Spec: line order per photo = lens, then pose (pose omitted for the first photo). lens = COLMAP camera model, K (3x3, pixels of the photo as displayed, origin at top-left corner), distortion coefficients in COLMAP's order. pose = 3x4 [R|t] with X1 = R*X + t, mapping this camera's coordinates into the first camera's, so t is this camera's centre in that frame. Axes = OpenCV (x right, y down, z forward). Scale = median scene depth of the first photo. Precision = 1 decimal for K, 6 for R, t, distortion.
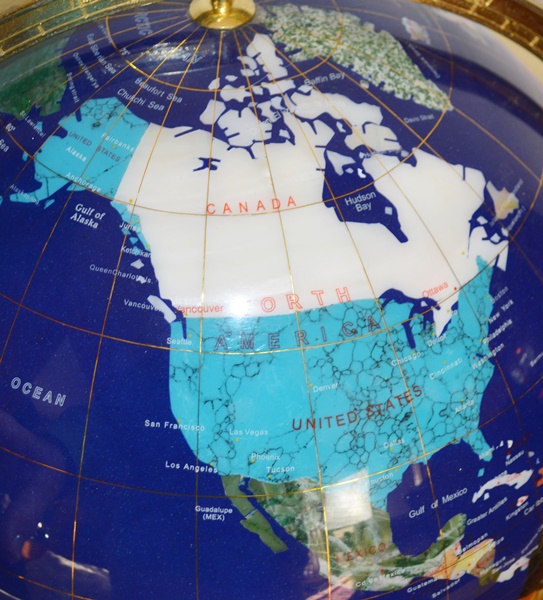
lens RADIAL K [[1180.9, 0, 292.9], [0, 1180.9, 299.7], [0, 0, 1]] dist [0.103735, 0.284605]
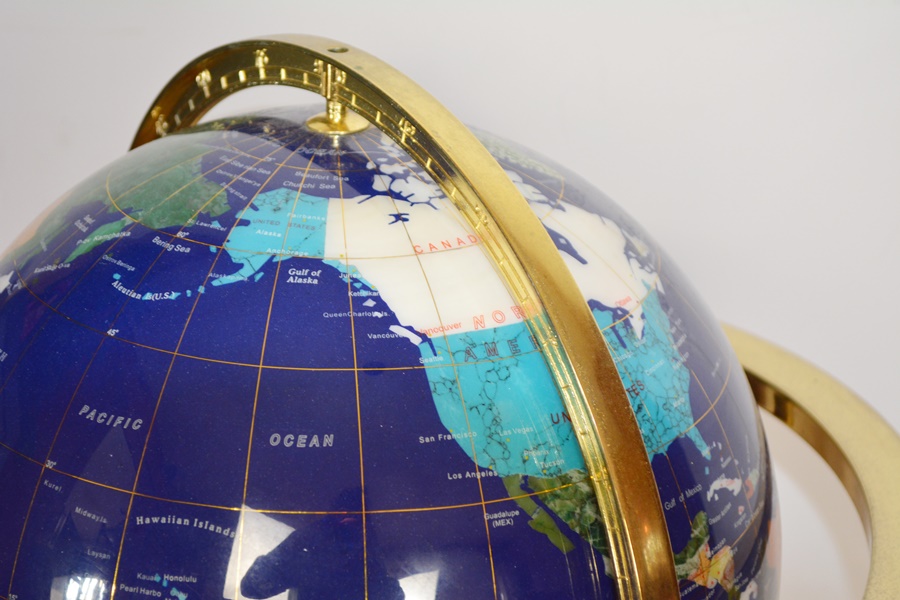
lens RADIAL K [[2031.8, 0, 450.0], [0, 2031.8, 300.0], [0, 0, 1]] dist [0.074152, -0.050376]
pose [[0.919091, -0.132724, 0.371019, -0.709176], [0.271988, 0.894976, -0.353612, 0.601080], [-0.285120, 0.425914, 0.858664, -0.532679]]
